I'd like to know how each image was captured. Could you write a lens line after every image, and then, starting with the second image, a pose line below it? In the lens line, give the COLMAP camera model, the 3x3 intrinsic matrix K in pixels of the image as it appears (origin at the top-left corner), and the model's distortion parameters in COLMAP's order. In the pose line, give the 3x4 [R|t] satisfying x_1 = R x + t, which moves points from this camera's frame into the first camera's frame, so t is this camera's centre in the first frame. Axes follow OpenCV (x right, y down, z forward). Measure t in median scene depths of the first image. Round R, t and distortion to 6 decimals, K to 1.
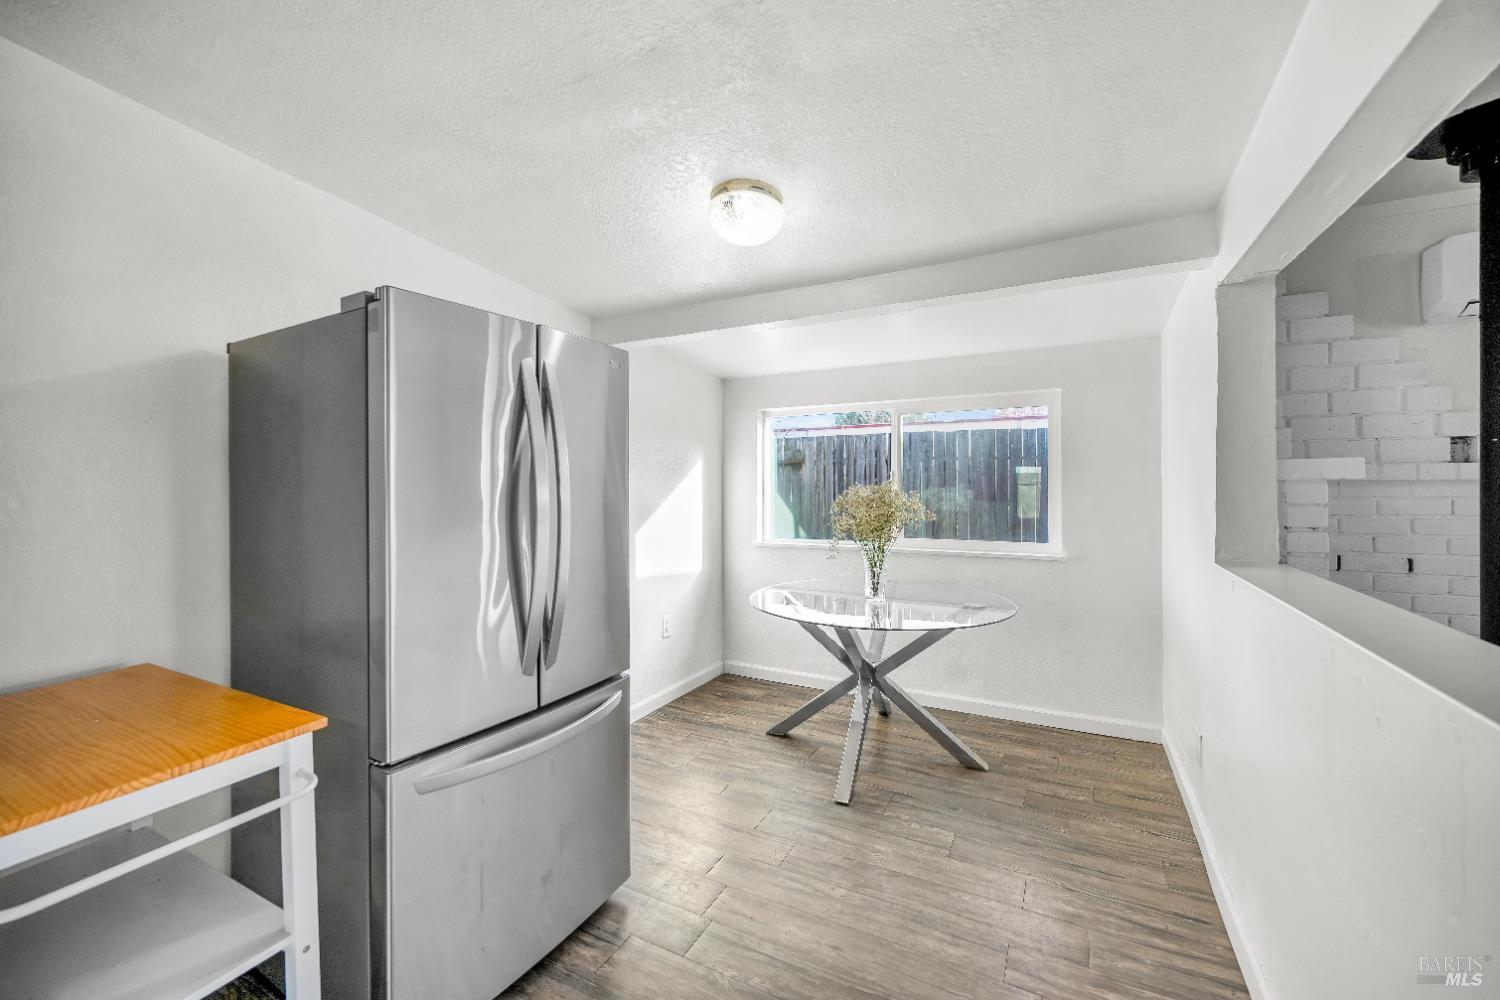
lens RADIAL K [[588.4, 0, 748.9], [0, 588.4, 485.9], [0, 0, 1]] dist [-0.006839, -0.000362]
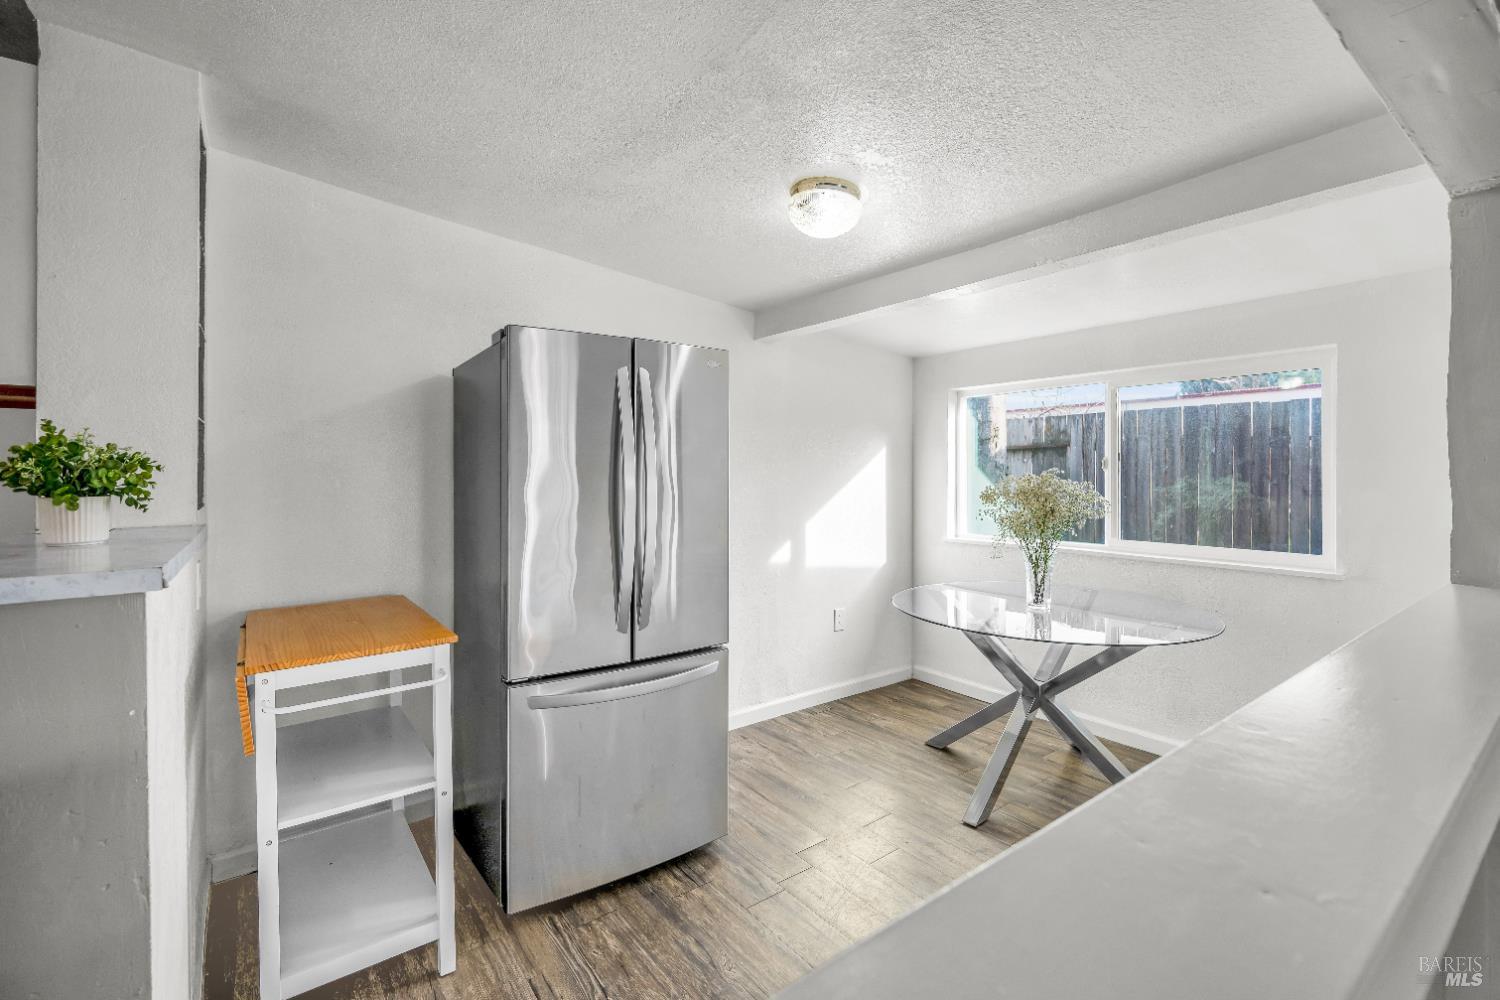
lens RADIAL K [[662.0, 0, 743.9], [0, 662.0, 474.1], [0, 0, 1]] dist [-0.002022, -0.000720]
pose [[0.902461, 0.005466, -0.430737, 0.220617], [-0.004813, 0.999985, 0.002606, -0.002161], [0.430745, -0.000279, 0.902474, -0.058072]]
